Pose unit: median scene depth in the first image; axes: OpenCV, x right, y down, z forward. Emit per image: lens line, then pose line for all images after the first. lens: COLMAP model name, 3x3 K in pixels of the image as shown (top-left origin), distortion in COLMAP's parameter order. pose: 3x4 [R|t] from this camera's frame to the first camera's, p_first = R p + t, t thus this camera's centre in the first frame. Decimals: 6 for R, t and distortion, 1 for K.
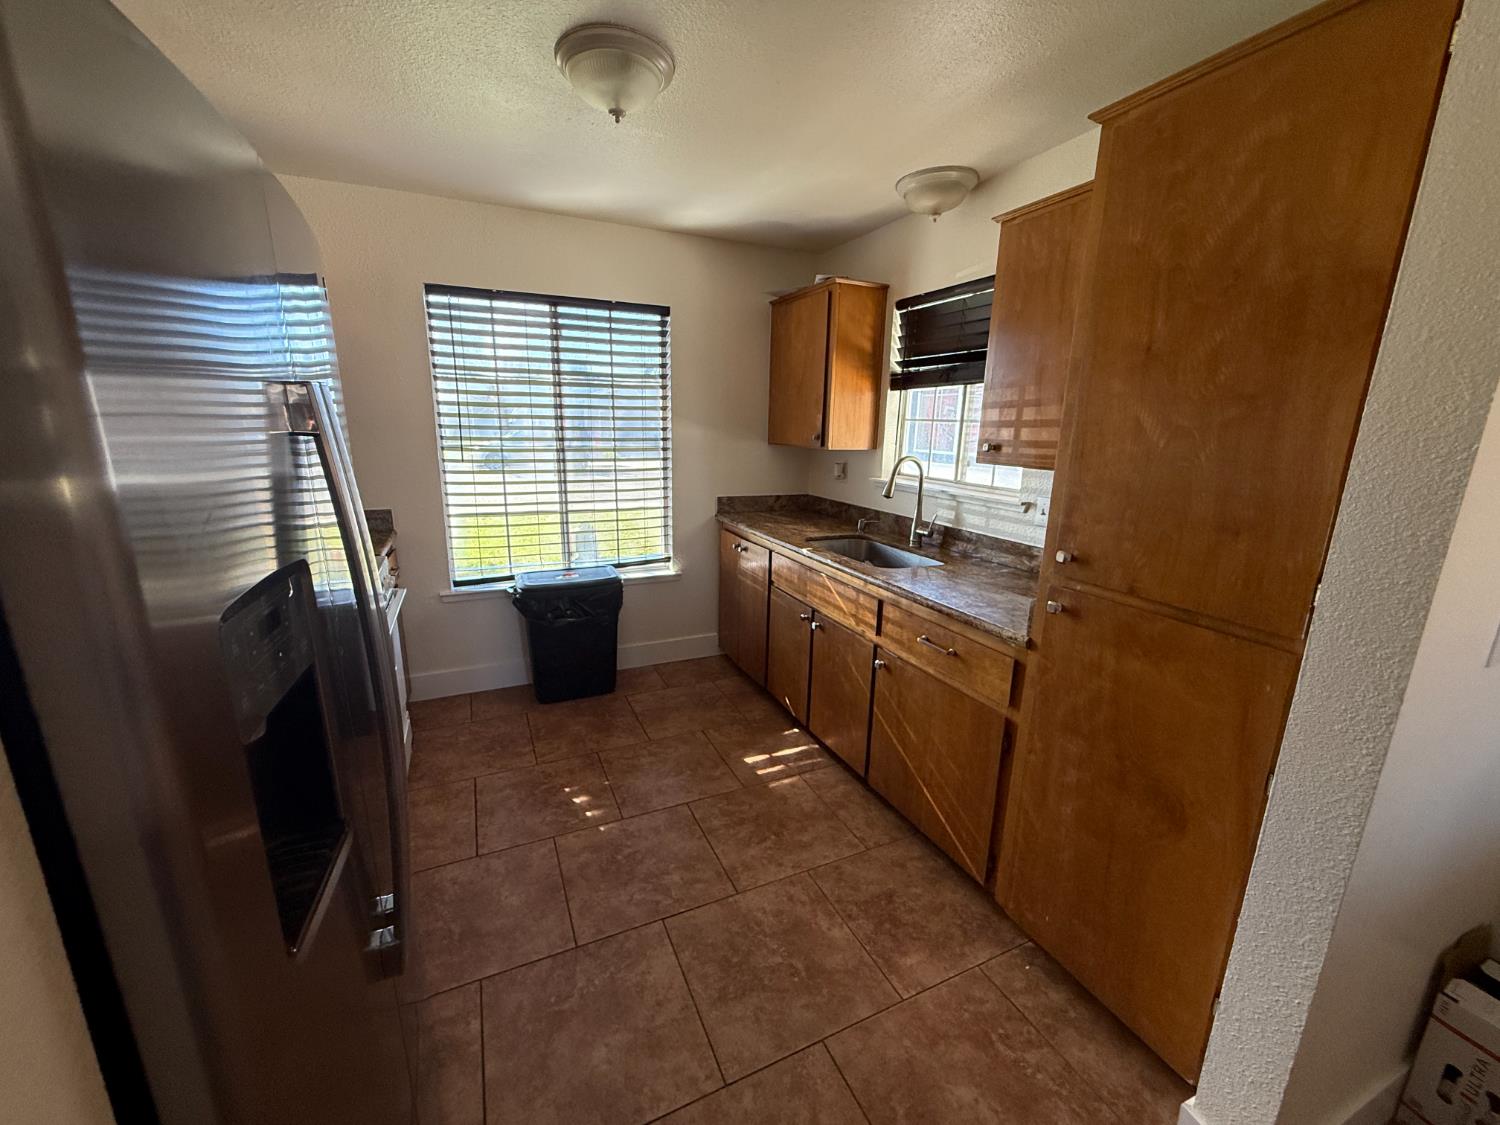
lens RADIAL K [[595.9, 0, 741.1], [0, 595.9, 559.8], [0, 0, 1]] dist [0.000143, 0.000137]
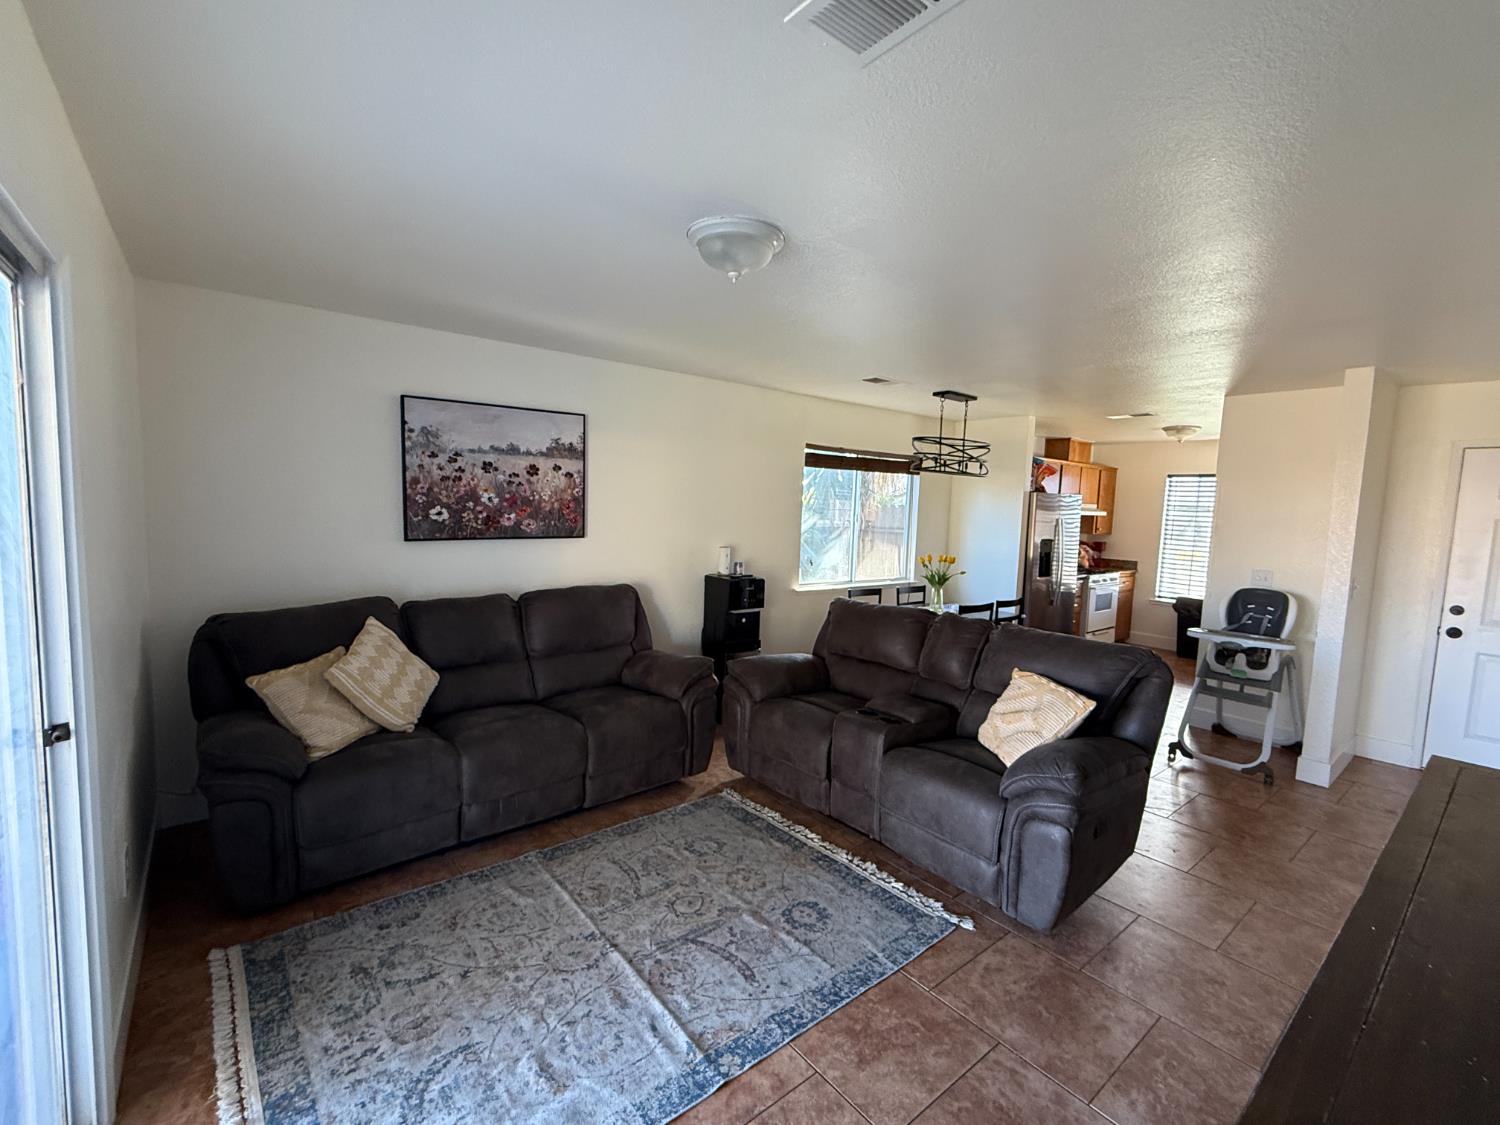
lens RADIAL K [[663.2, 0, 751.0], [0, 663.2, 558.1], [0, 0, 1]] dist [0.003930, -0.001702]
pose [[0.250541, 0.070722, -0.965519, 1.593351], [-0.249787, 0.968281, 0.006107, 0.277133], [0.935326, 0.239645, 0.260259, -1.180535]]
